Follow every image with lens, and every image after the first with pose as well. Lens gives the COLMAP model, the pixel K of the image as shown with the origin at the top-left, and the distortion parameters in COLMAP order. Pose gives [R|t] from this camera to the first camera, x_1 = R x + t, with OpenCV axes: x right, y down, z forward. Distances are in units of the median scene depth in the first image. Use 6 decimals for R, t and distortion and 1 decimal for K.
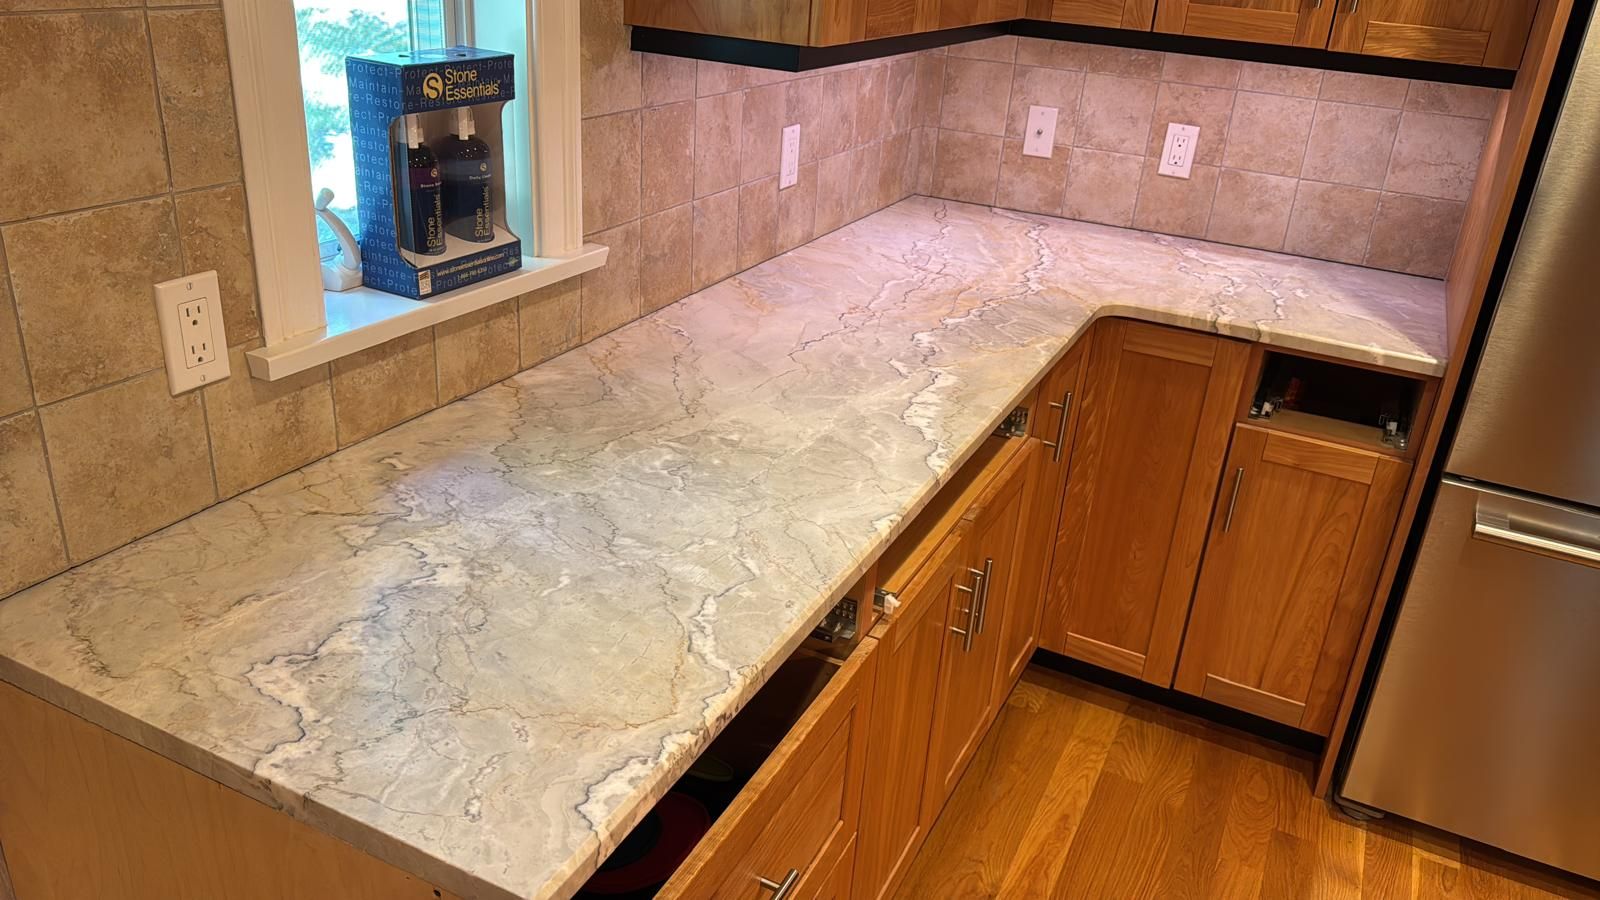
lens RADIAL K [[1197.2, 0, 797.7], [0, 1197.2, 446.7], [0, 0, 1]] dist [0.053909, -0.071892]
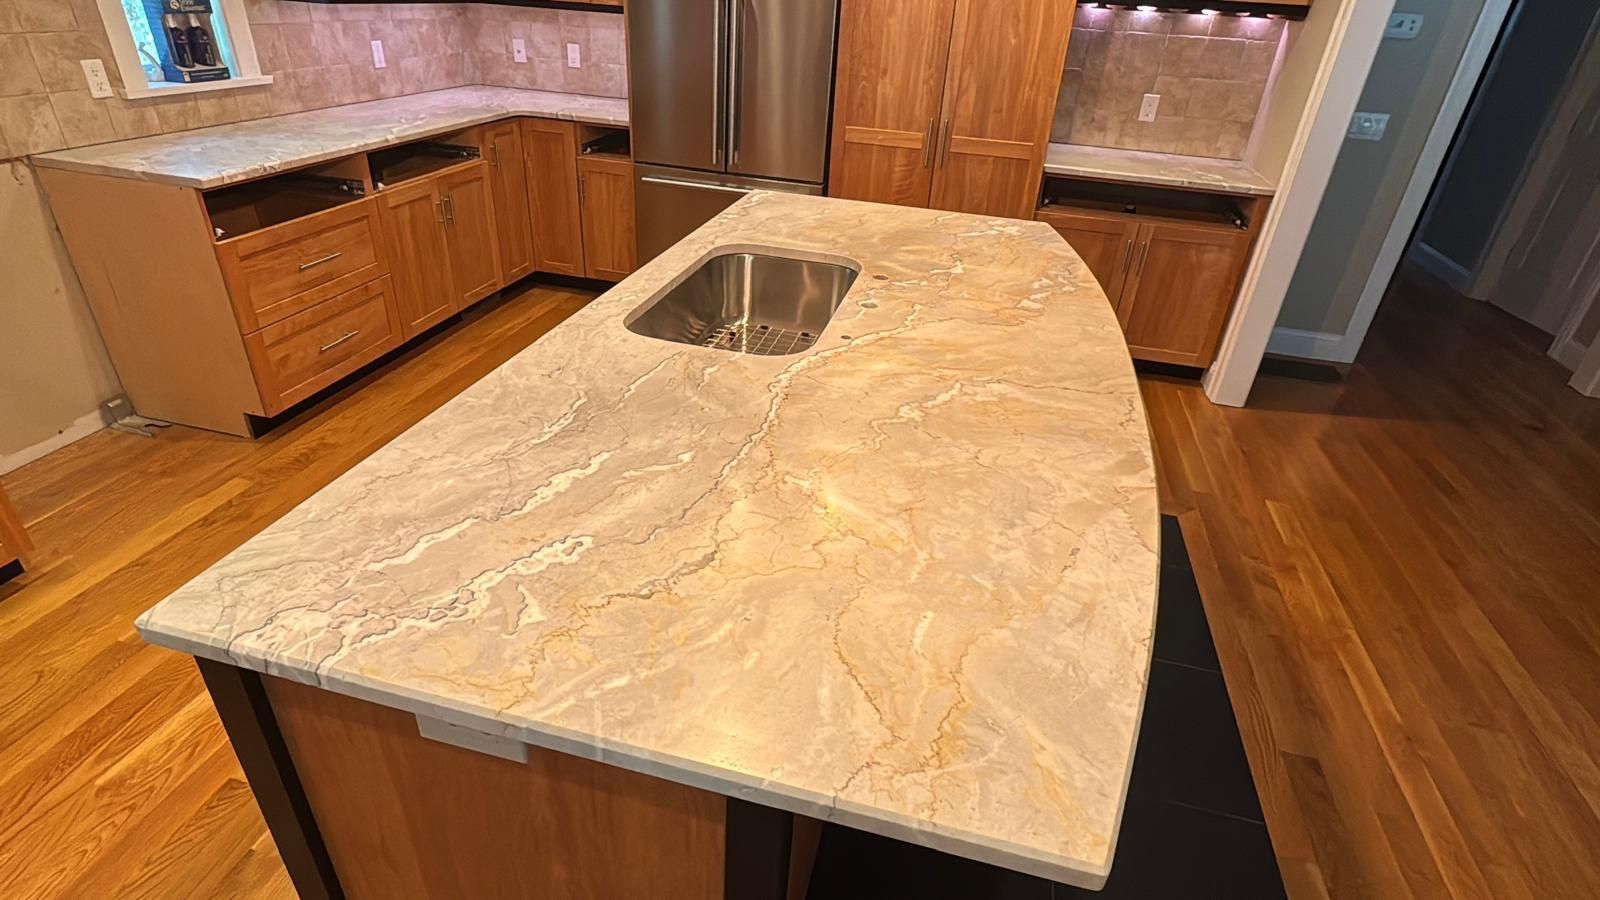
lens RADIAL K [[802.0, 0, 793.9], [0, 802.0, 446.9], [0, 0, 1]] dist [-0.001863, -0.000886]
pose [[0.979850, -0.110832, 0.166165, 0.500172], [0.090112, 0.987743, 0.127449, 0.446458], [-0.178254, -0.109907, 0.977827, -0.888774]]
